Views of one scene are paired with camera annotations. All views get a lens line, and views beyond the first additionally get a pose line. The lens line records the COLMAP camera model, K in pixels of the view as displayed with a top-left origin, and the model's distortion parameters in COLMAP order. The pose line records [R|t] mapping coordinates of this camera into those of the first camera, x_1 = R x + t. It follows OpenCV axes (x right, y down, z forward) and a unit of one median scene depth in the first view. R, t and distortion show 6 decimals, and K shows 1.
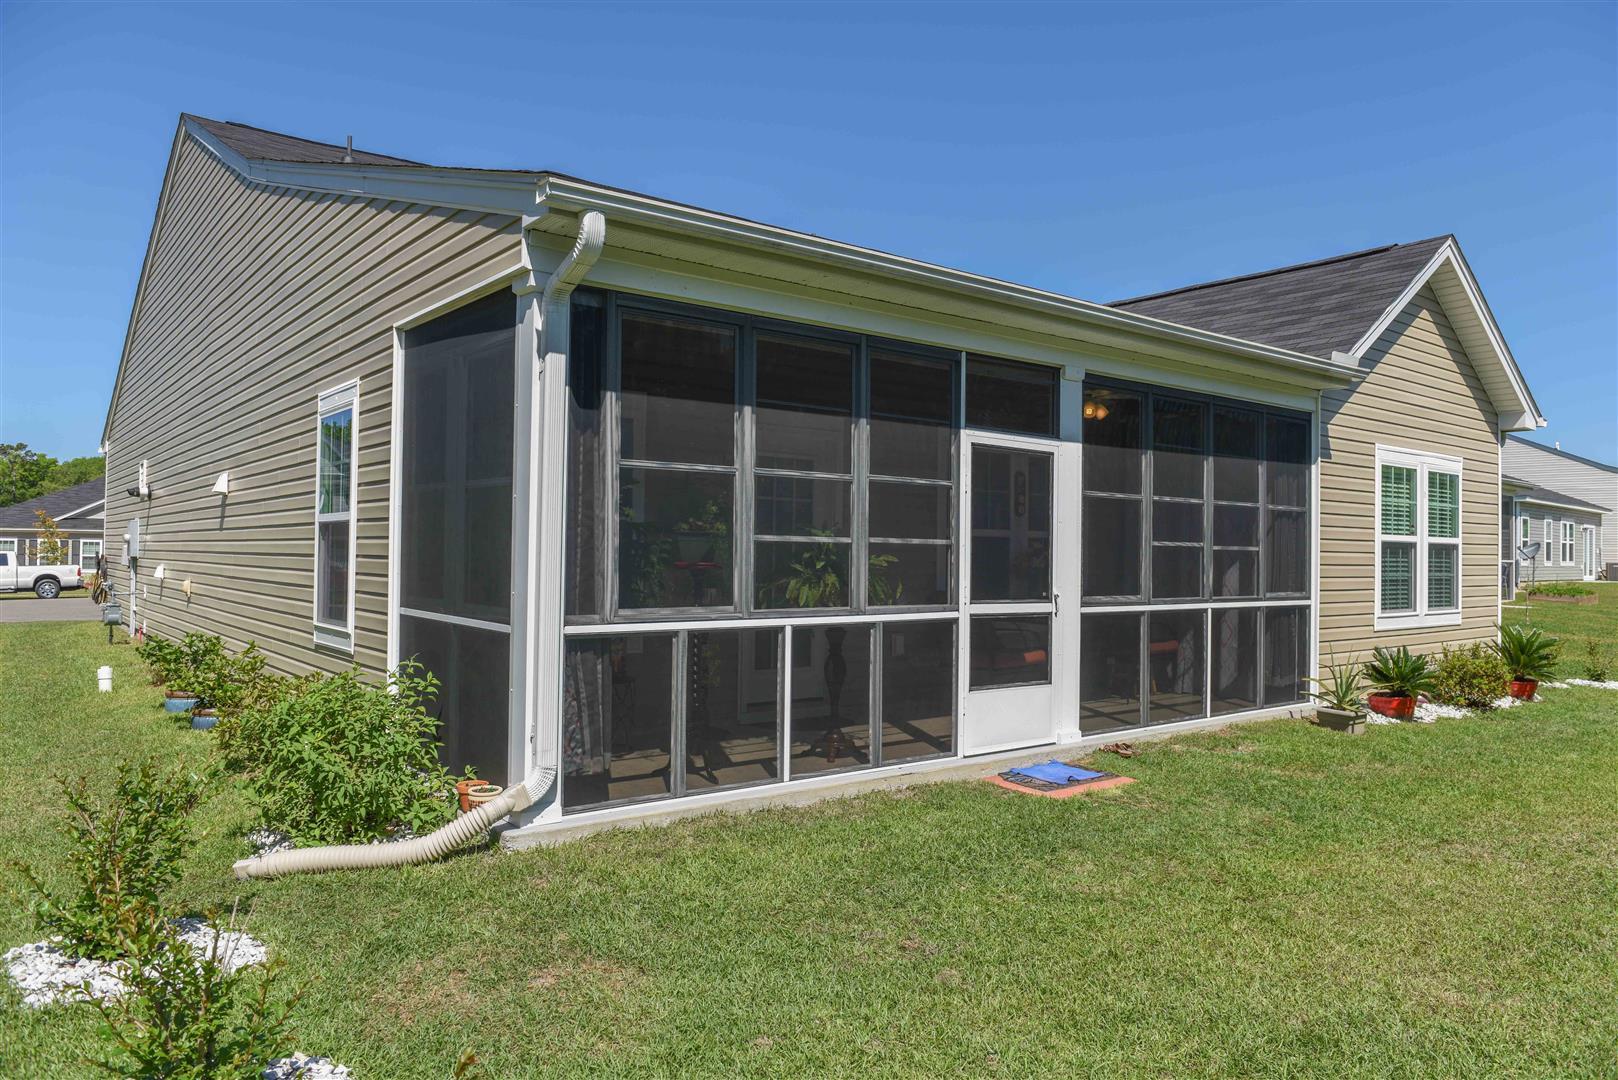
lens RADIAL K [[1105.5, 0, 809.0], [0, 1105.5, 540.0], [0, 0, 1]] dist [-0.044381, -0.003024]
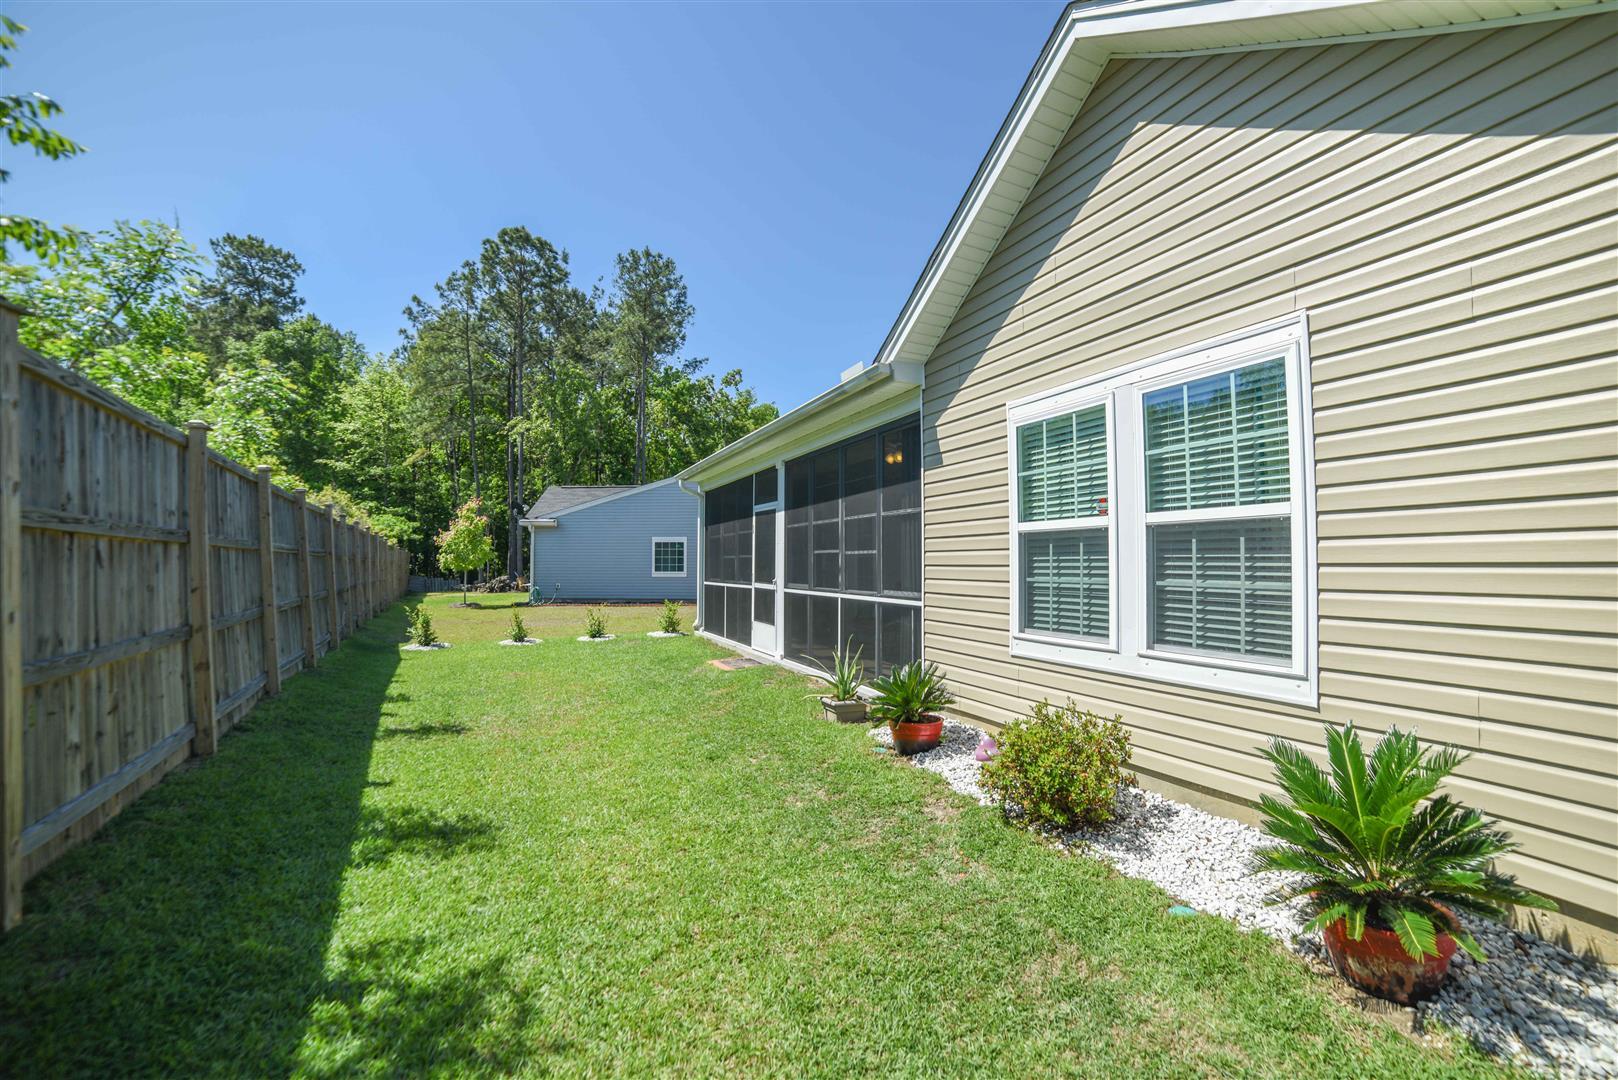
lens RADIAL K [[663.6, 0, 818.6], [0, 663.6, 544.7], [0, 0, 1]] dist [-0.107255, 0.038347]
pose [[-0.229601, -0.039183, -0.972496, 1.098584], [0.011183, 0.999017, -0.042892, 0.029513], [0.973221, -0.020724, -0.228937, 1.090440]]
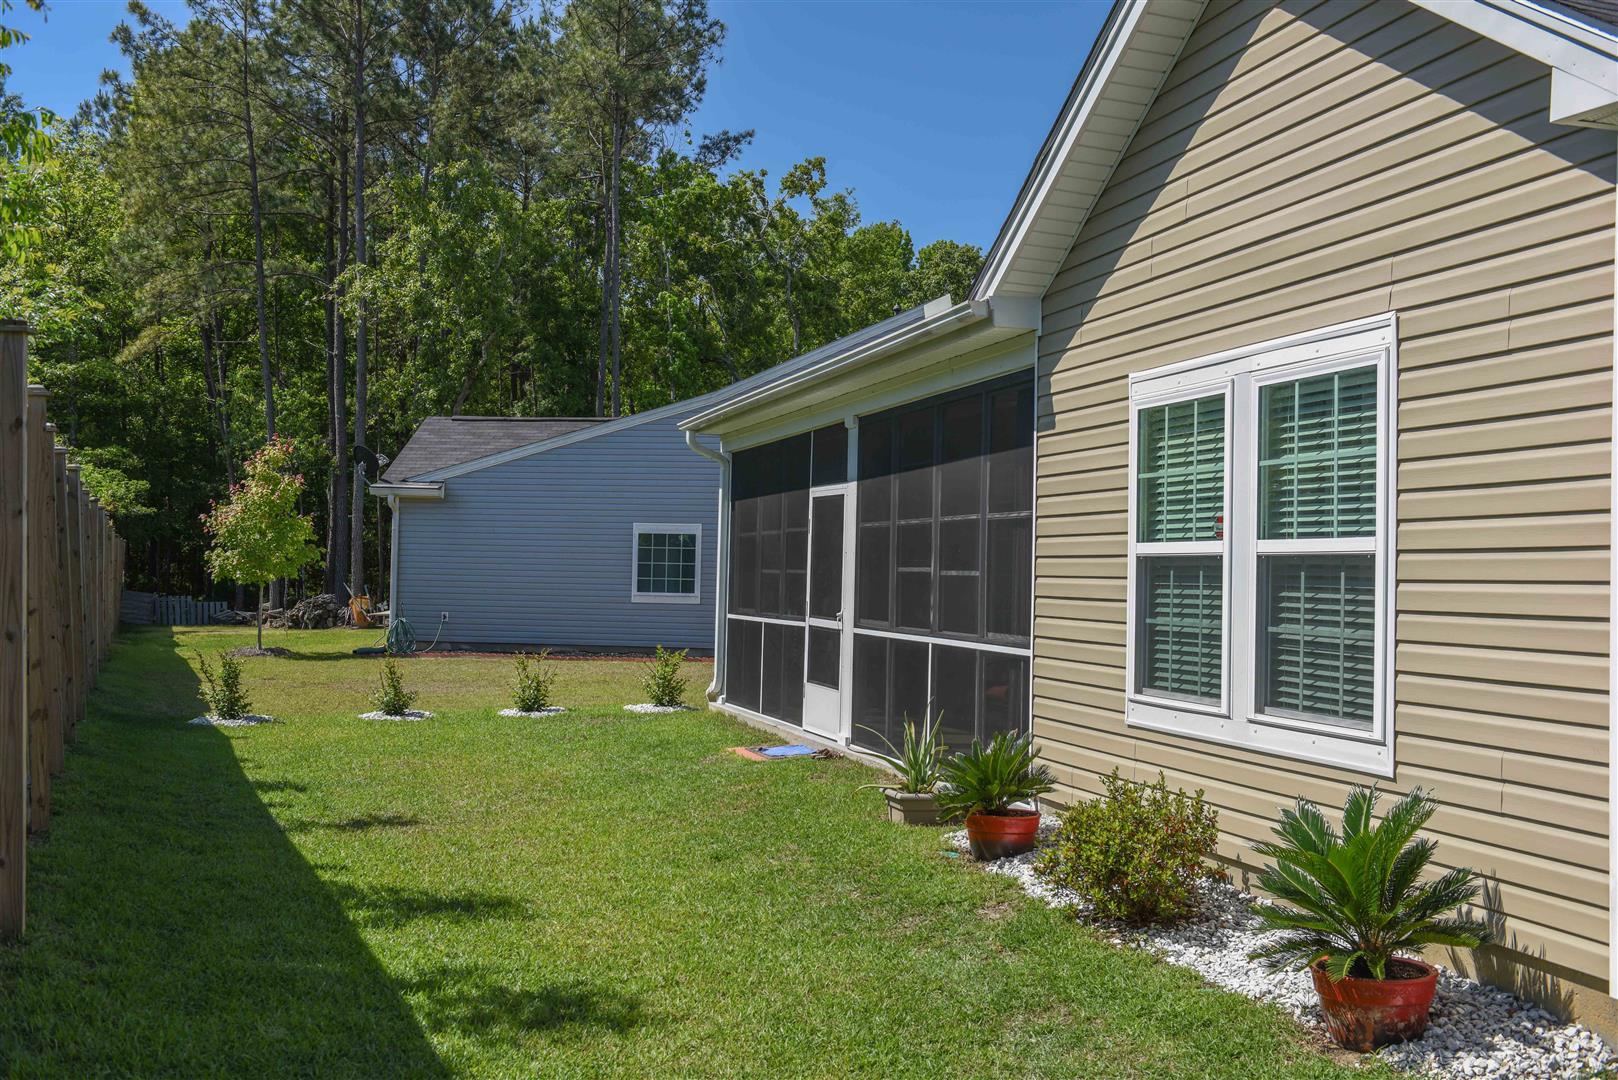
lens RADIAL K [[1535.5, 0, 809.0], [0, 1535.5, 540.0], [0, 0, 1]] dist [0.042430, -0.007095]
pose [[-0.352874, -0.040085, -0.934812, 1.431329], [-0.011658, 0.999193, -0.038445, 0.026715], [0.935598, -0.002668, -0.353056, 1.251754]]
